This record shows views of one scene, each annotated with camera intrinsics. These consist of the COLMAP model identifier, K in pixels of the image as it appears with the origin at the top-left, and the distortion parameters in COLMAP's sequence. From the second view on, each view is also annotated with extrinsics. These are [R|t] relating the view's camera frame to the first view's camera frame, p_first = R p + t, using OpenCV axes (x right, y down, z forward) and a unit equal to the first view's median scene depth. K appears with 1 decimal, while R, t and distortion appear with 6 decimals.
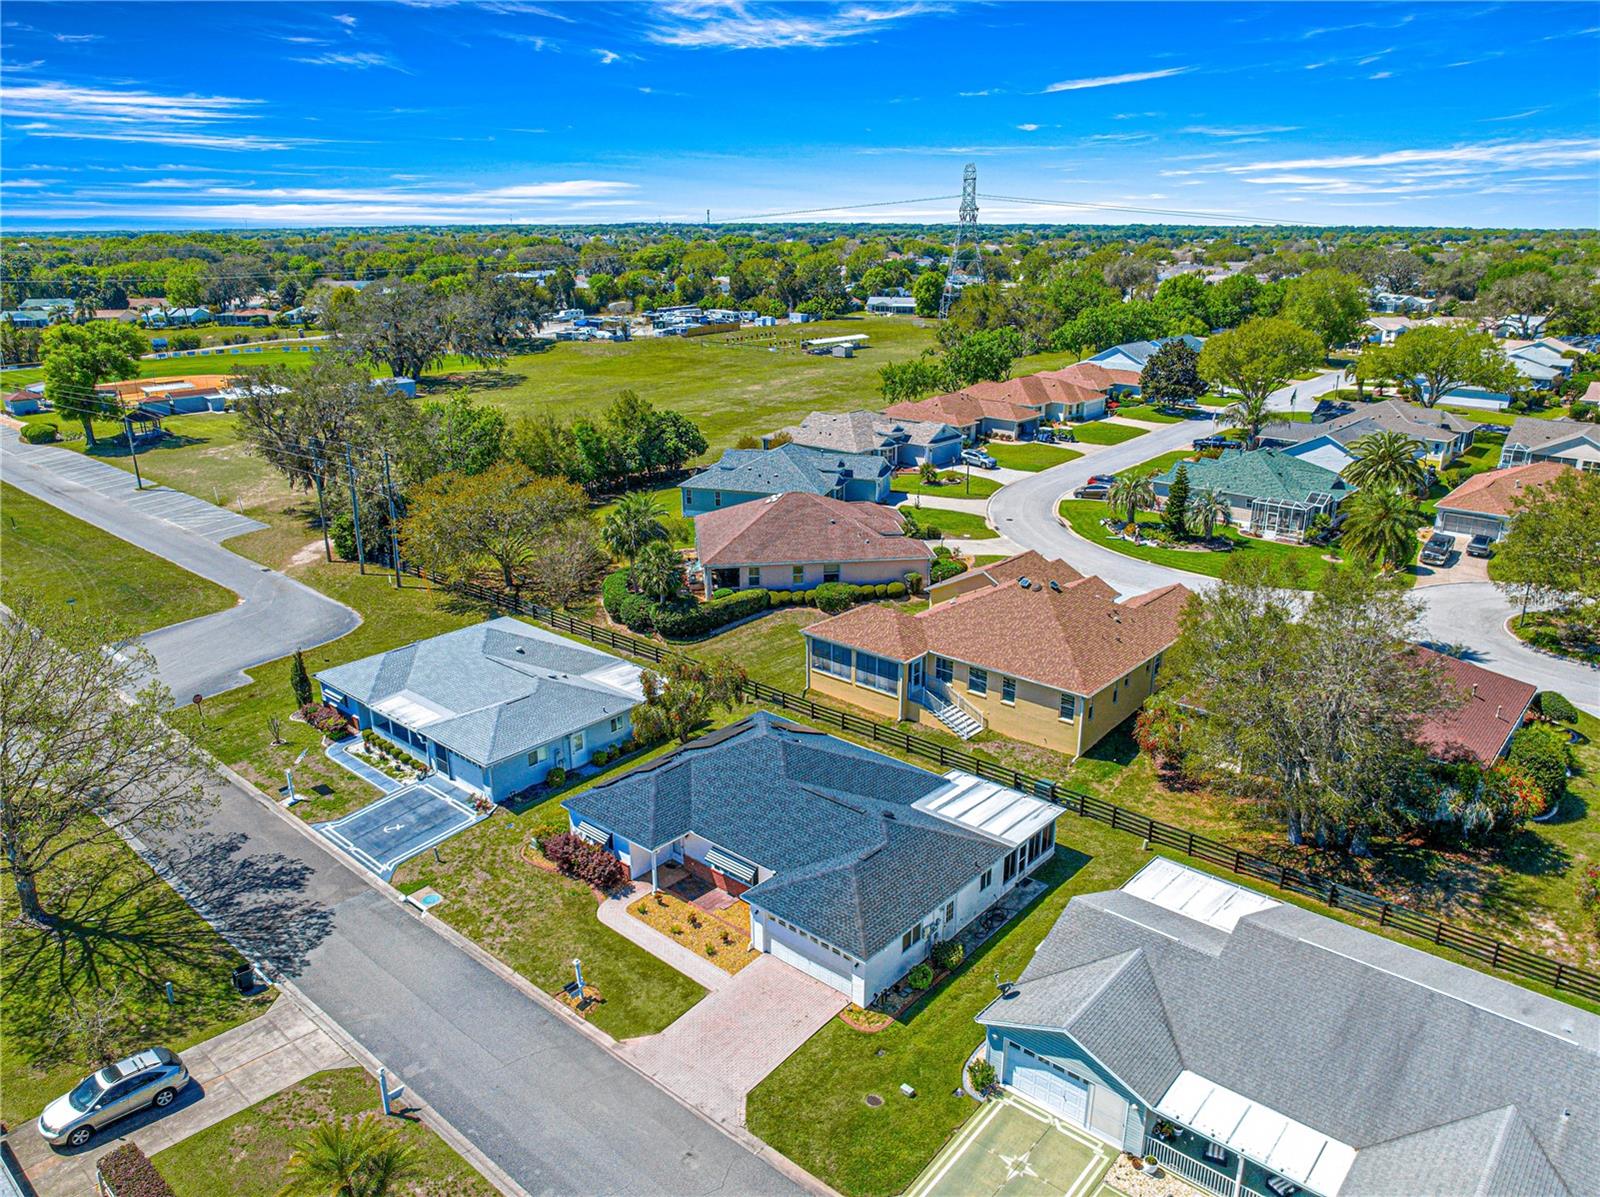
lens RADIAL K [[1134.8, 0, 805.9], [0, 1134.8, 592.7], [0, 0, 1]] dist [-0.031162, -0.009032]
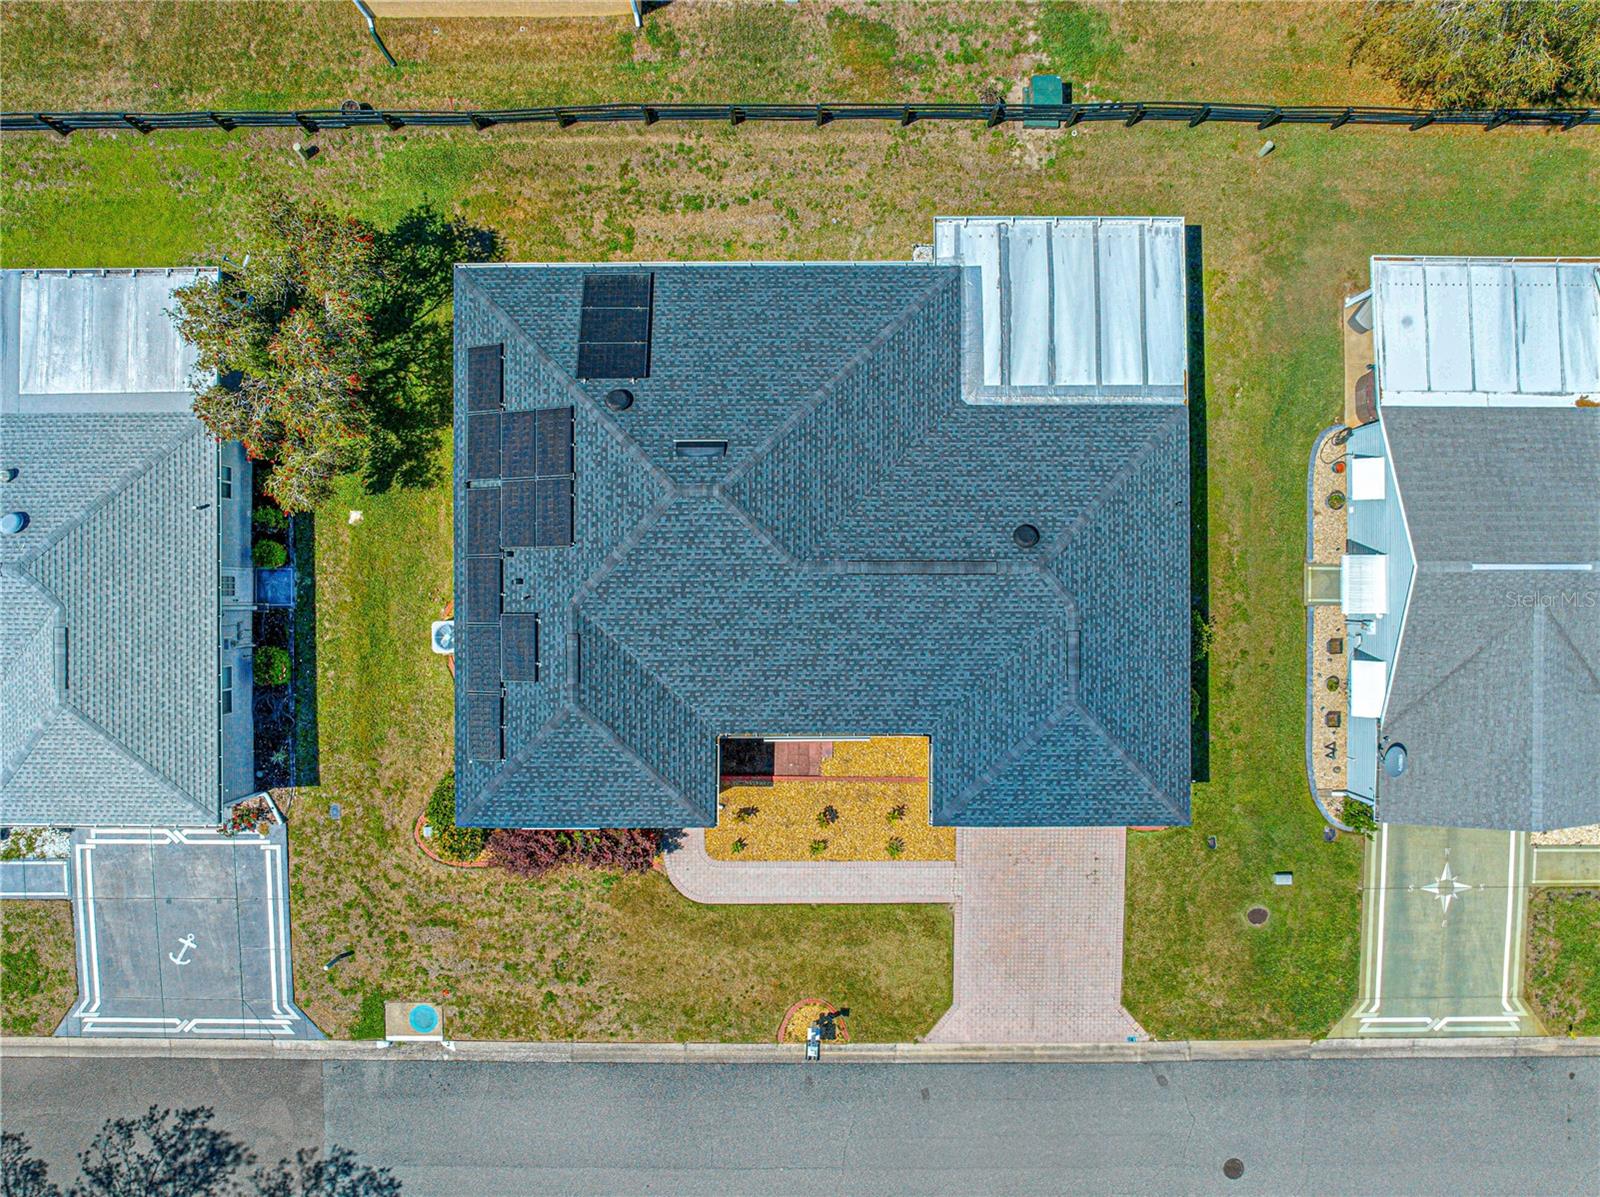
lens RADIAL K [[1134.8, 0, 805.9], [0, 1134.8, 592.7], [0, 0, 1]] dist [-0.031162, -0.009032]
pose [[0.753054, -0.657957, 0.001798, -0.018169], [0.204052, 0.236142, 0.950053, -0.247555], [-0.625518, -0.715074, 0.312085, 0.648306]]
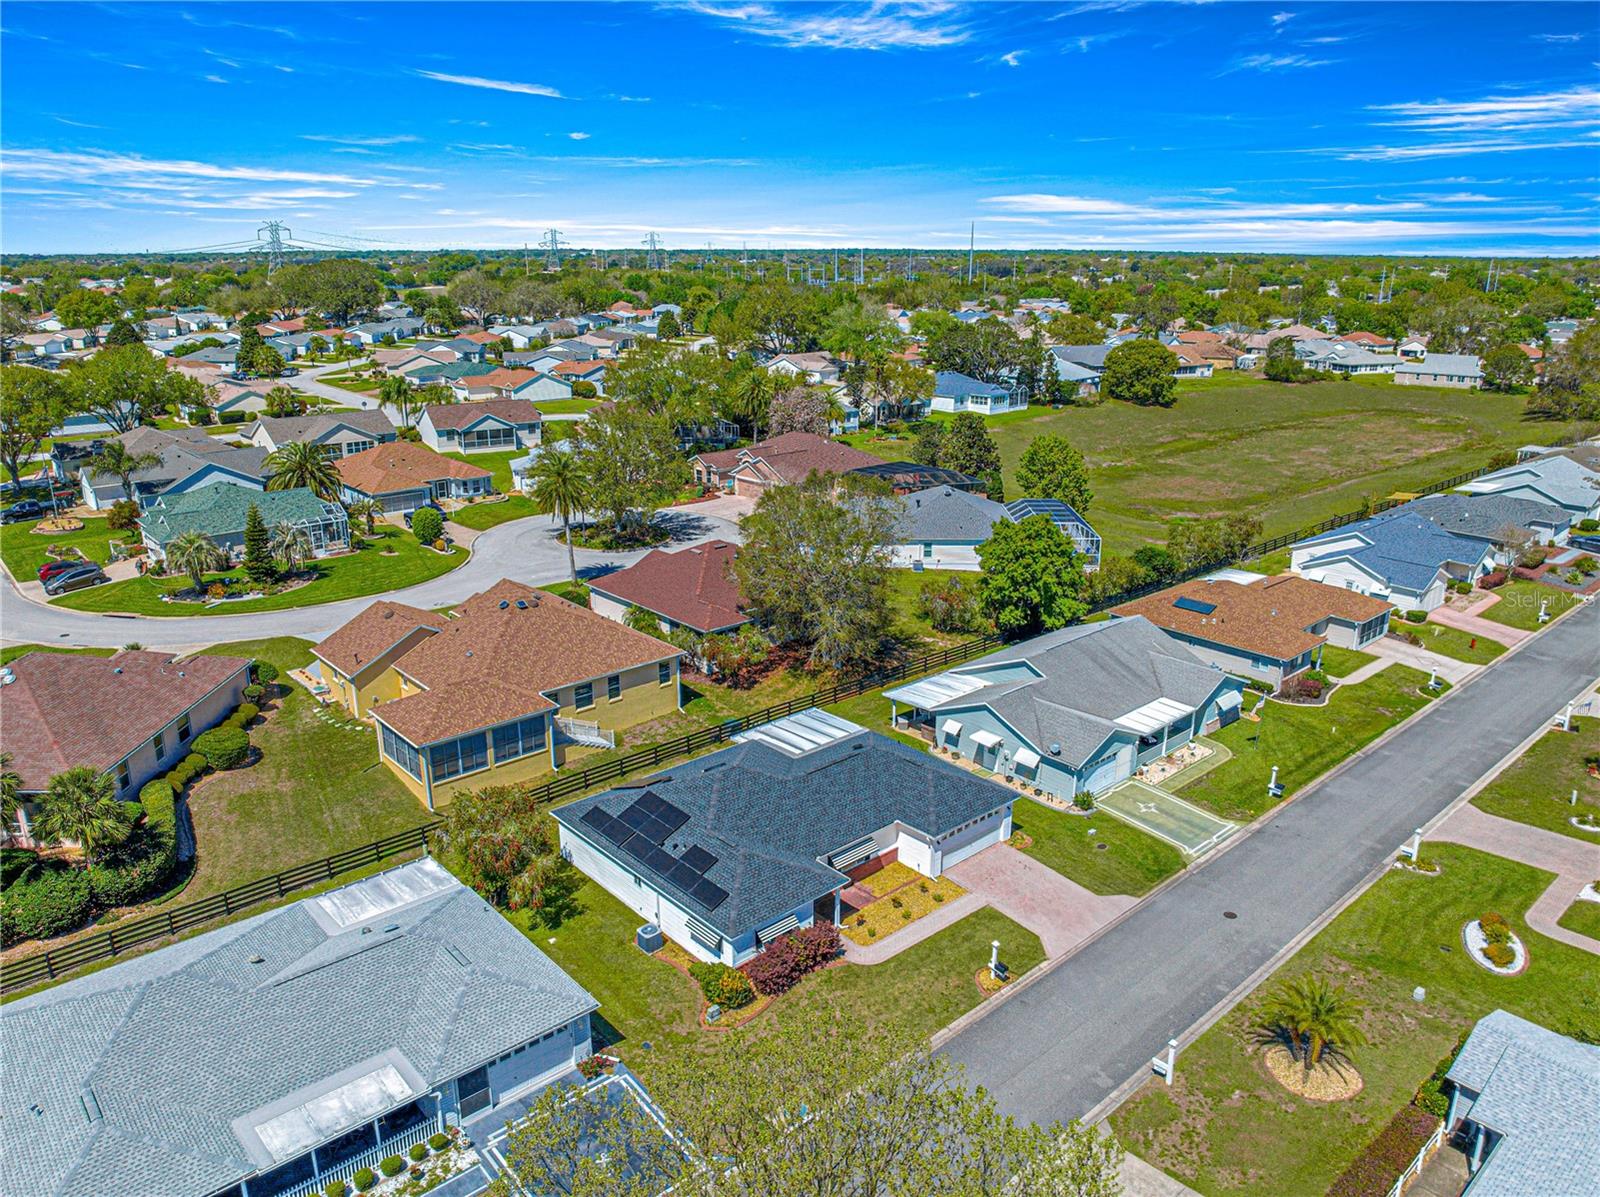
lens RADIAL K [[1134.8, 0, 805.9], [0, 1134.8, 592.7], [0, 0, 1]] dist [-0.031162, -0.009032]
pose [[0.121206, -0.287858, 0.949972, -0.743022], [0.308421, 0.920580, 0.239601, -0.184886], [-0.943496, 0.263951, 0.200361, 0.570439]]
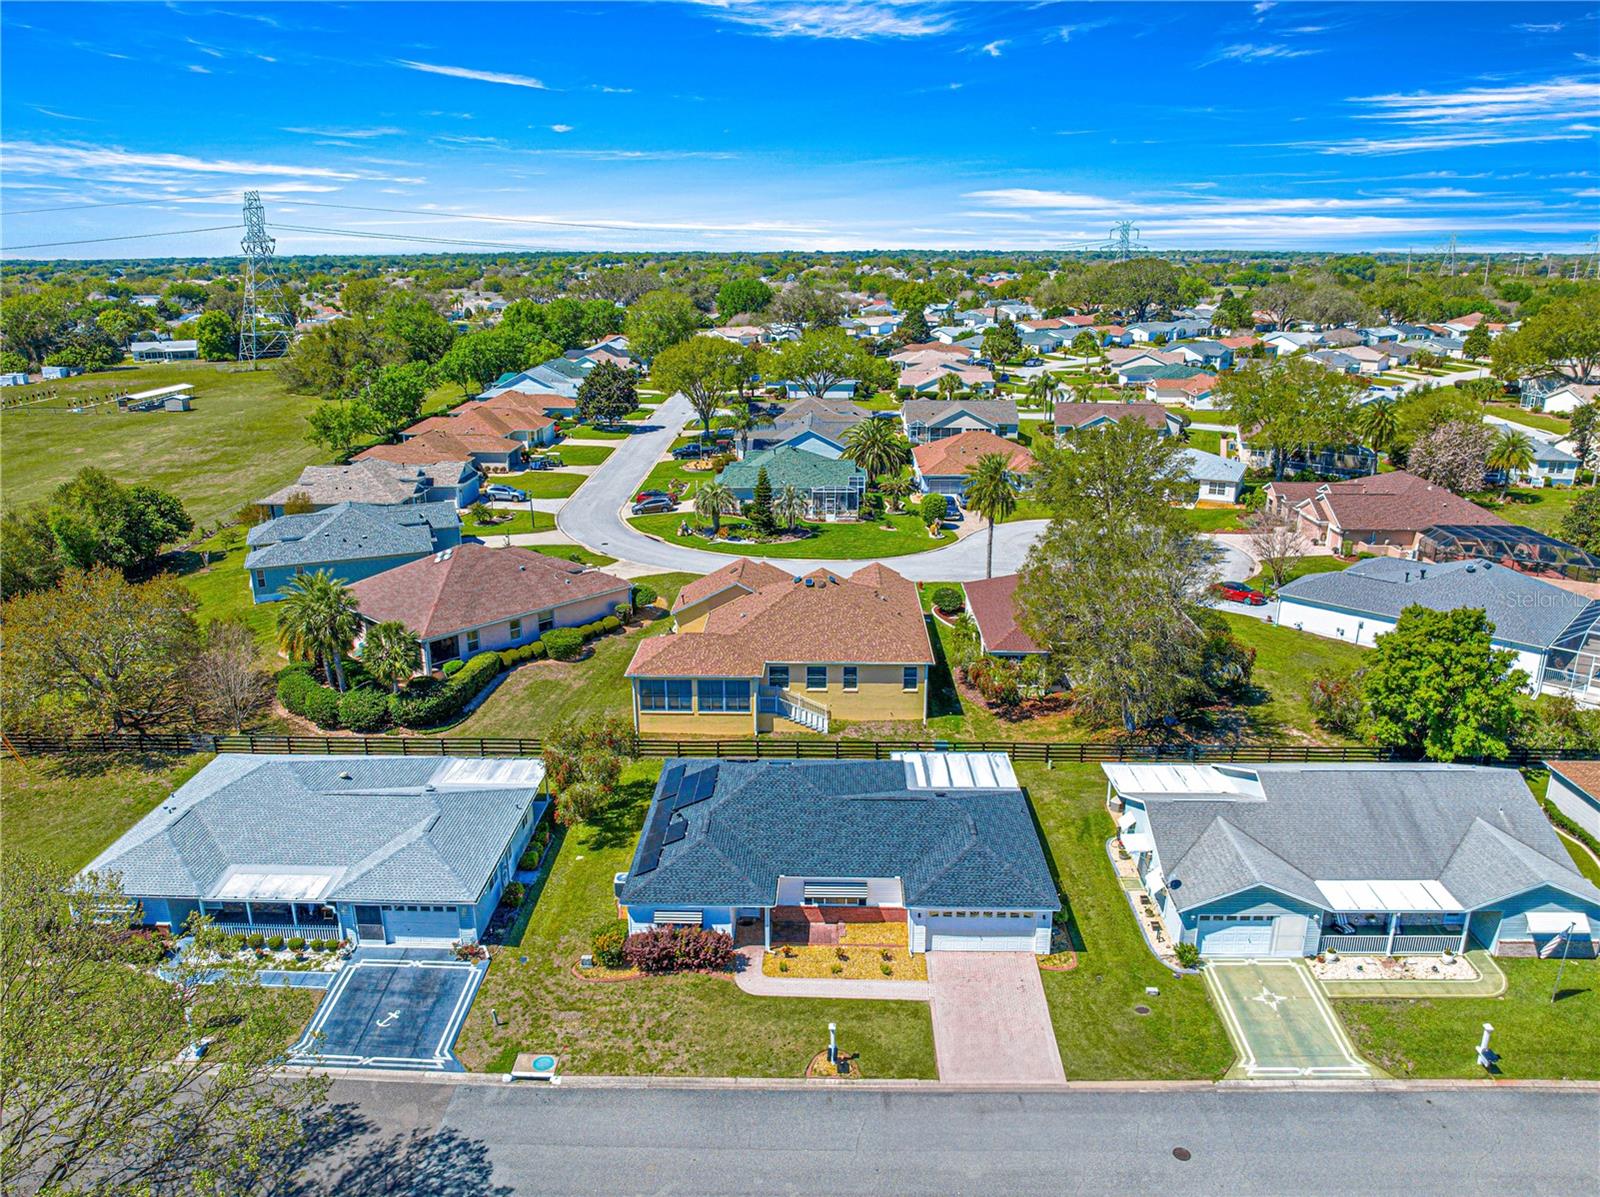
lens RADIAL K [[1134.8, 0, 805.9], [0, 1134.8, 592.7], [0, 0, 1]] dist [-0.031162, -0.009032]
pose [[0.770338, -0.186194, 0.609845, -0.478611], [0.200697, 0.978607, 0.045269, -0.049534], [-0.605228, 0.087522, 0.791226, 0.153116]]
